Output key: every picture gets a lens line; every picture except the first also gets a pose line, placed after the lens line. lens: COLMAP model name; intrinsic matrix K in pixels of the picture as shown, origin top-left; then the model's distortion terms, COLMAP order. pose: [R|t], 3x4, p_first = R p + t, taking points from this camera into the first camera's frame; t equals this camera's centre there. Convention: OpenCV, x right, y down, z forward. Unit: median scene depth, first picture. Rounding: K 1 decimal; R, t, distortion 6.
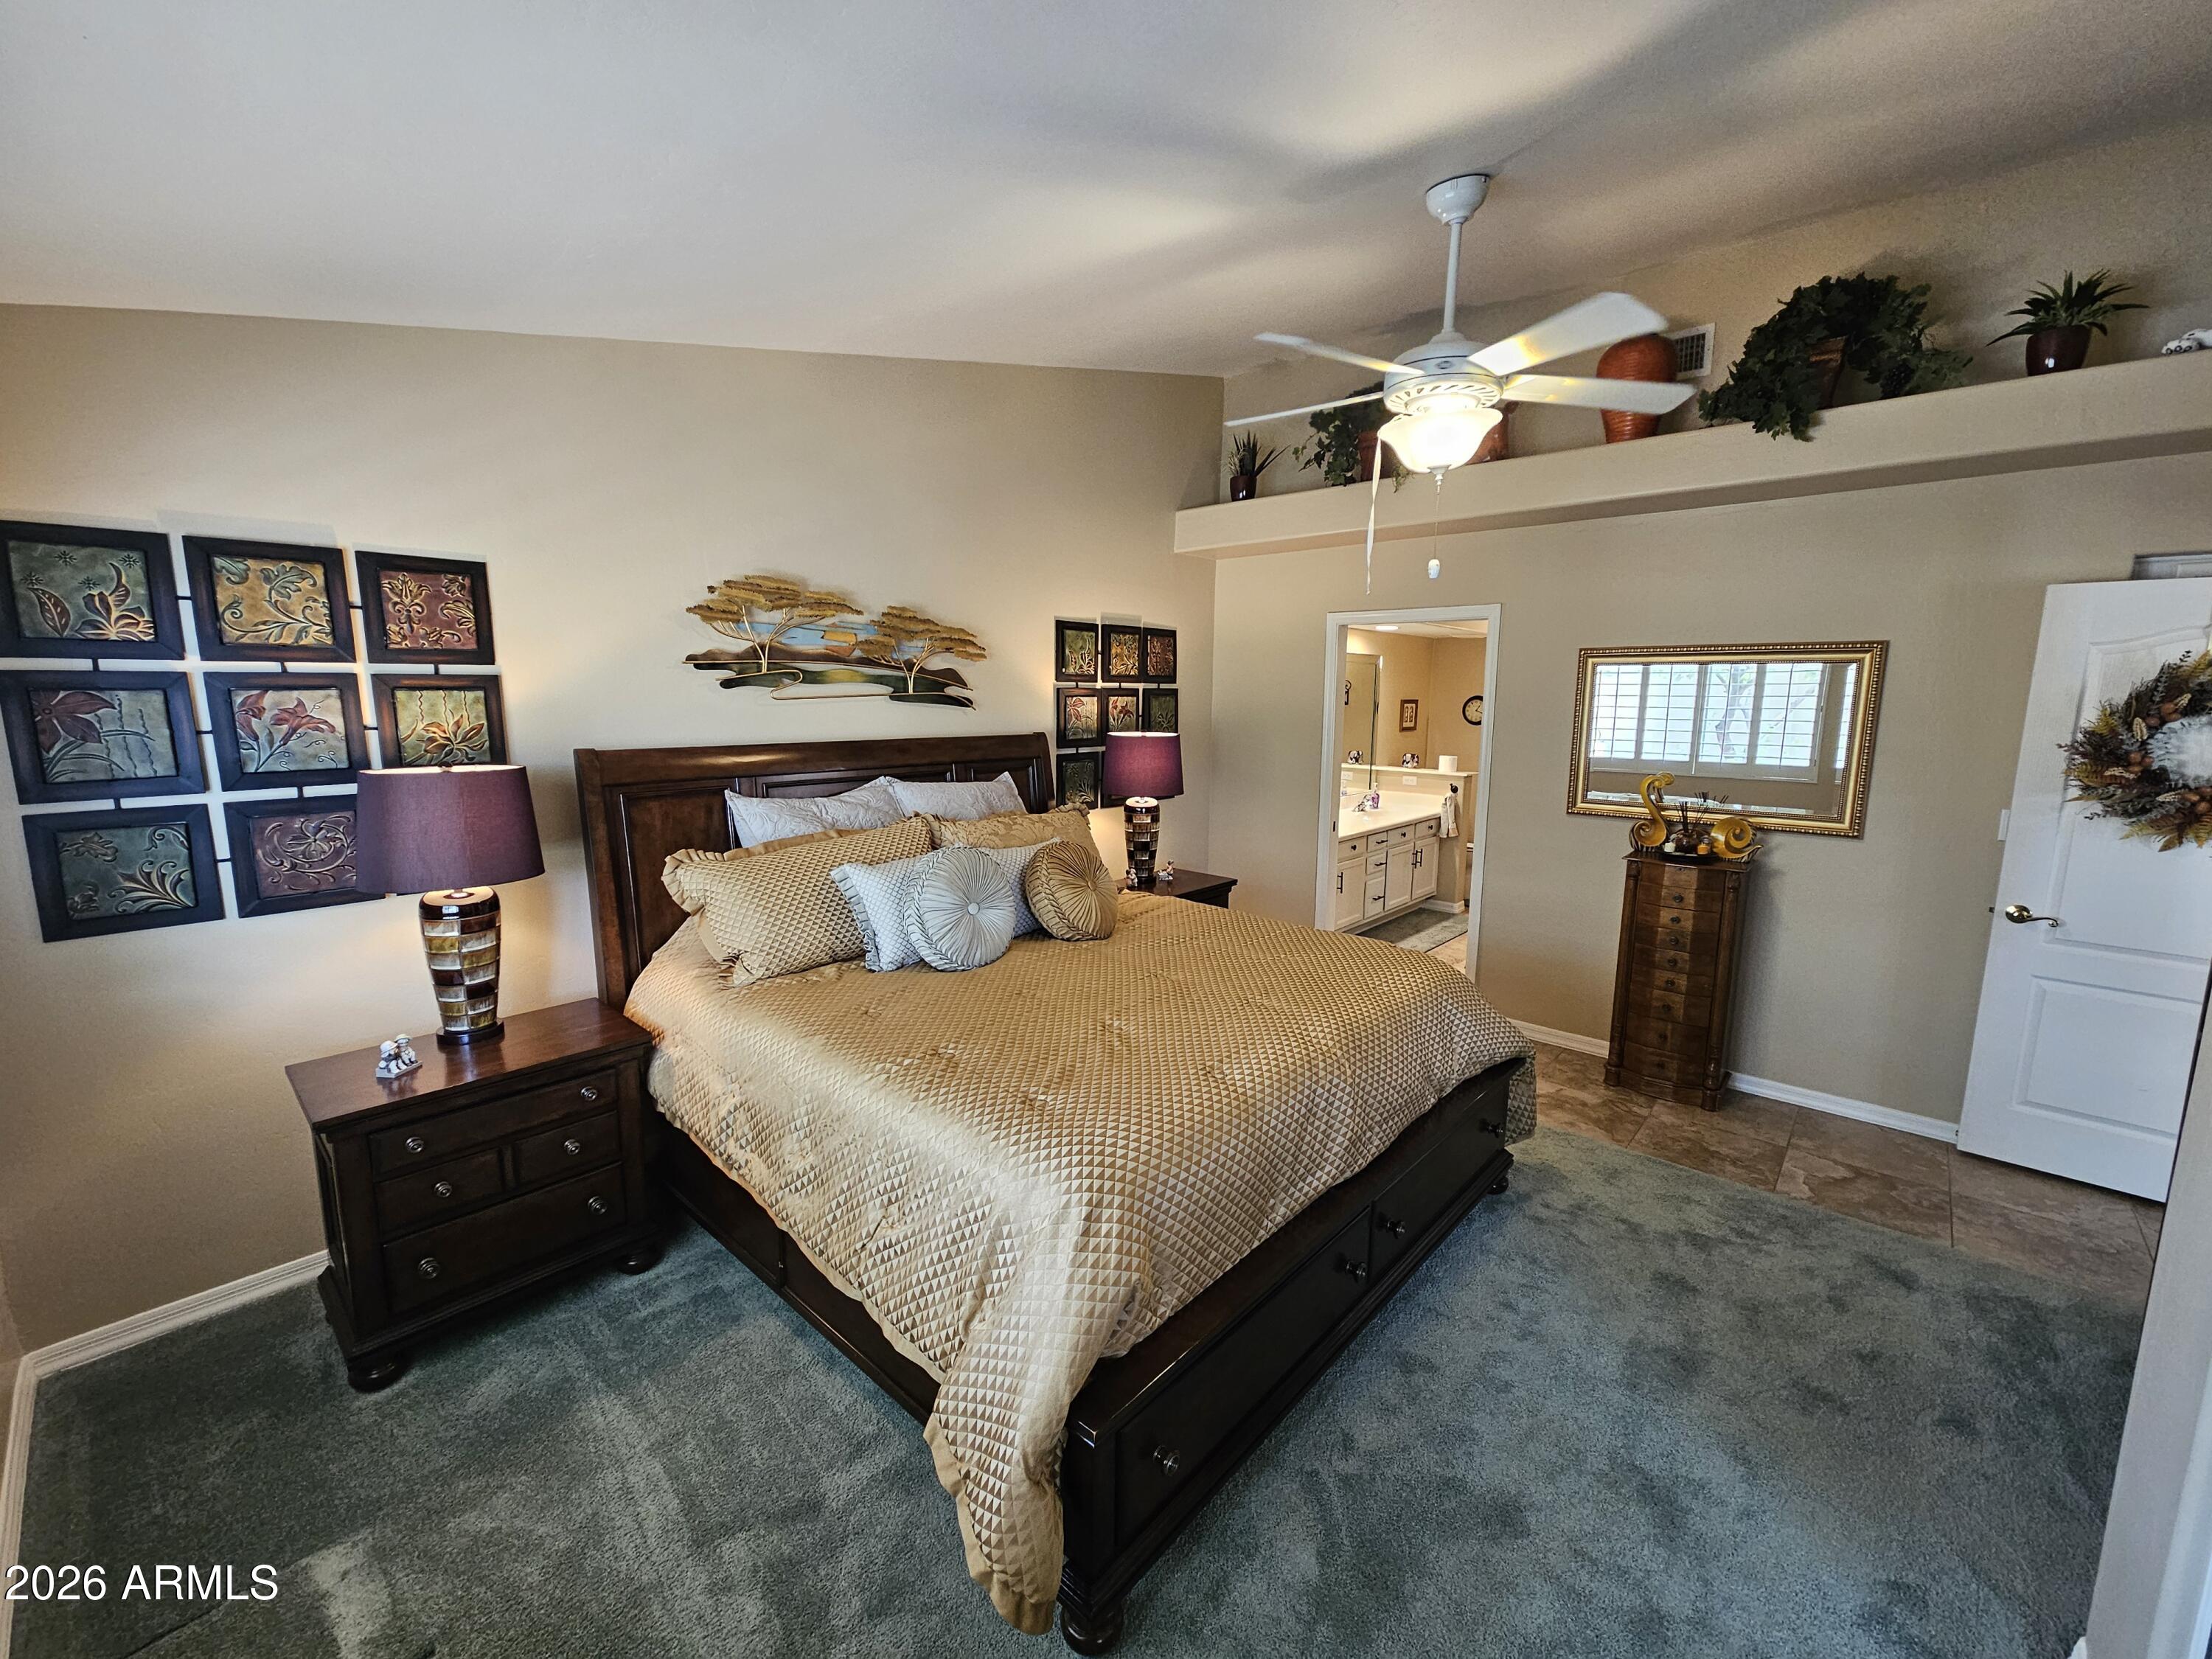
lens RADIAL K [[904.8, 0, 1110.4], [0, 904.8, 826.7], [0, 0, 1]] dist [0.000007, 0.000286]
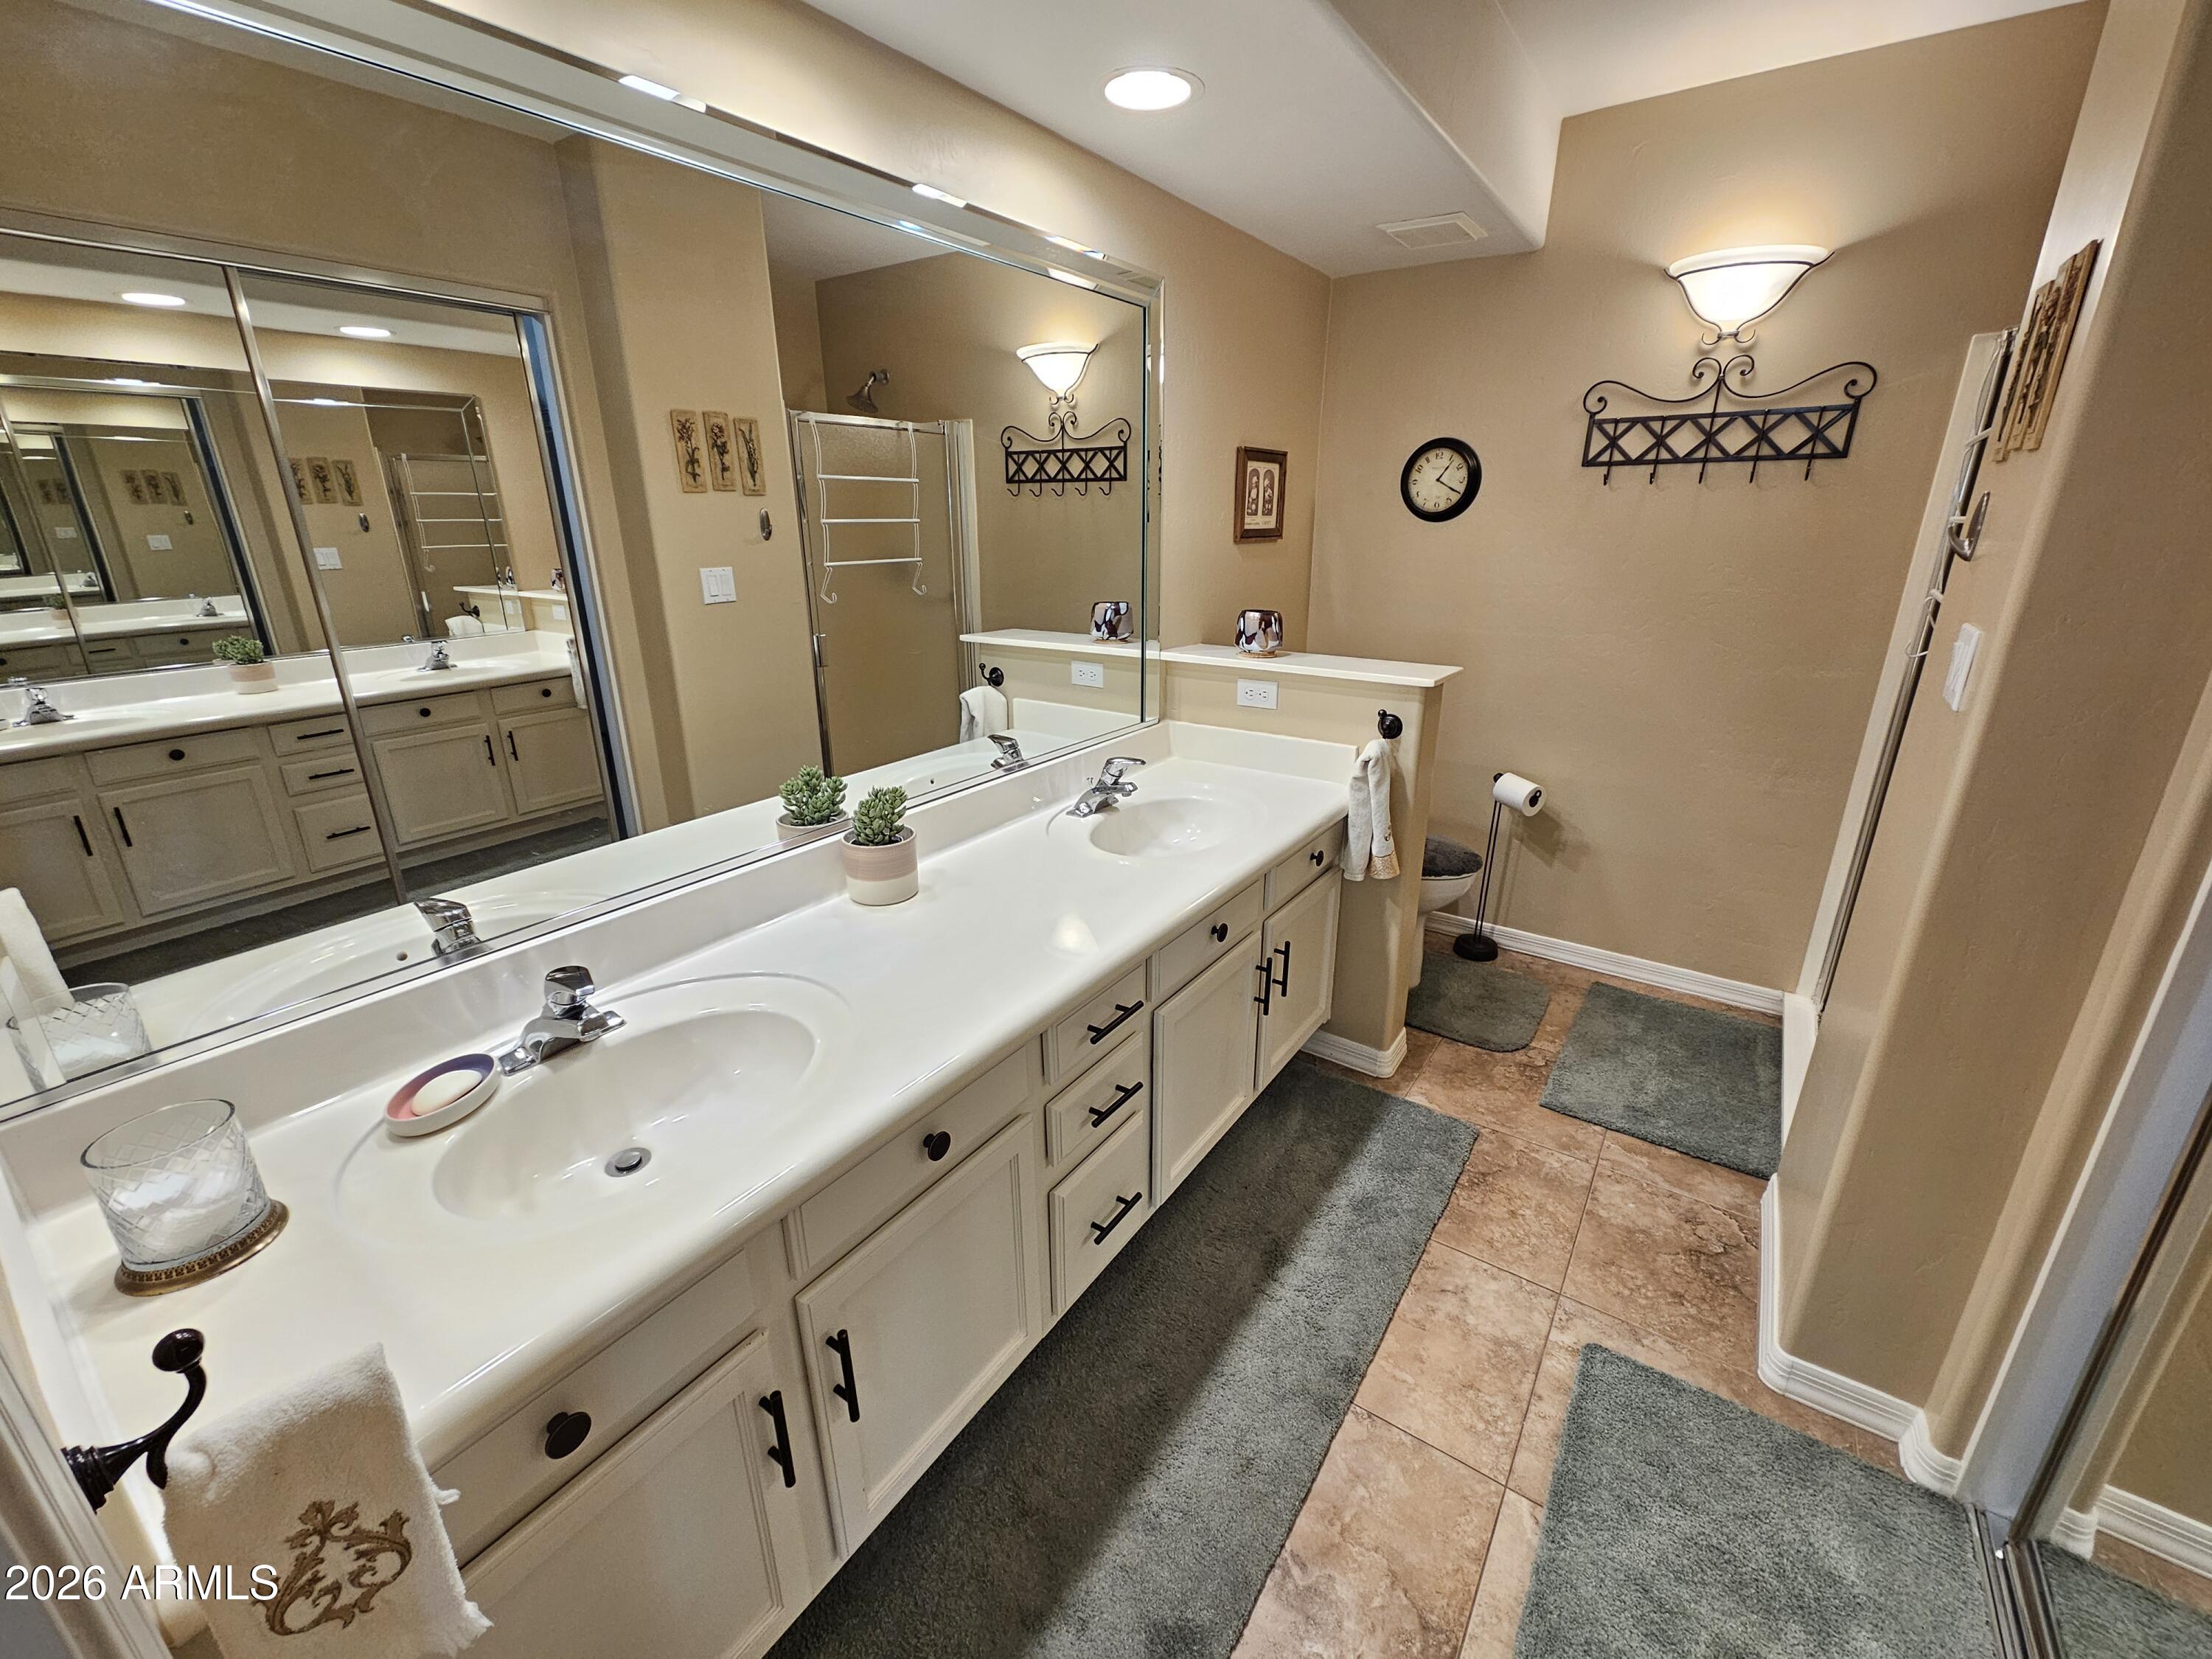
lens RADIAL K [[904.8, 0, 1110.4], [0, 904.8, 826.7], [0, 0, 1]] dist [0.000007, 0.000286]
pose [[0.991892, -0.051368, 0.116239, 0.425735], [0.029730, 0.983081, 0.180745, -0.116722], [-0.123557, -0.175824, 0.976637, 1.214093]]
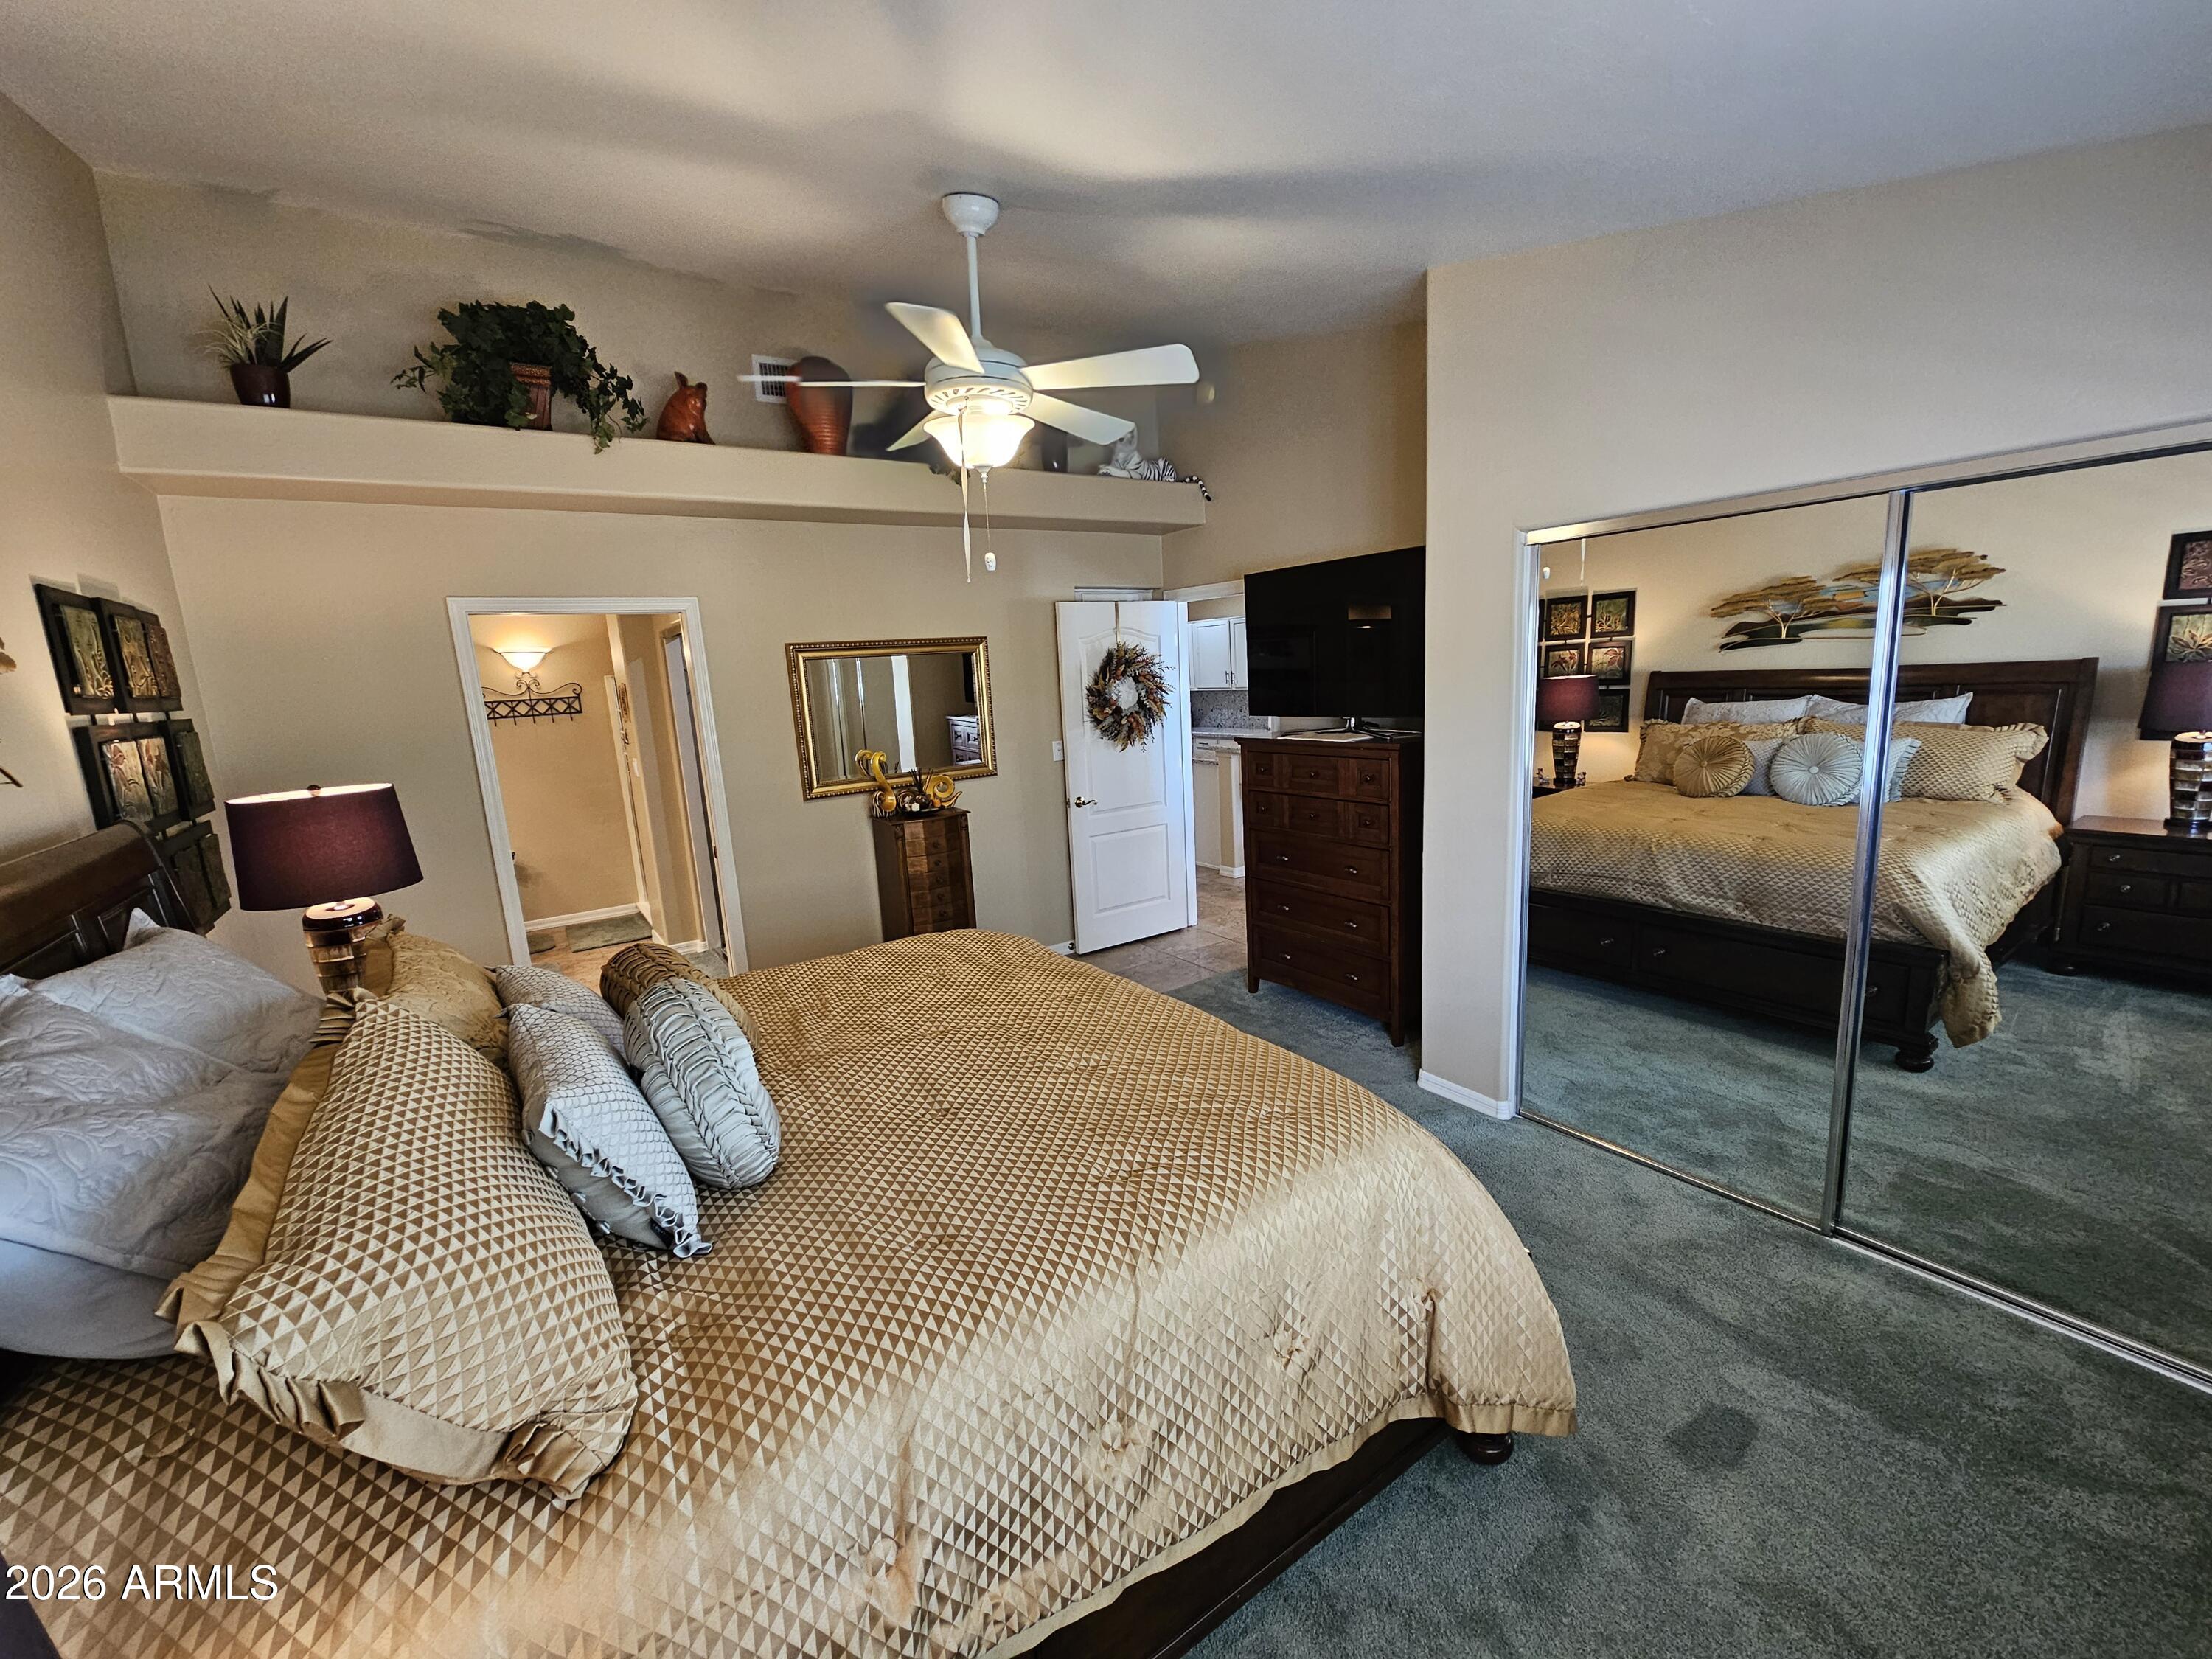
lens RADIAL K [[904.8, 0, 1110.4], [0, 904.8, 826.7], [0, 0, 1]] dist [0.000007, 0.000286]
pose [[0.227497, -0.193582, 0.954343, -0.455001], [0.204891, 0.967617, 0.147432, -0.071814], [-0.951979, 0.161996, 0.259793, 0.421180]]
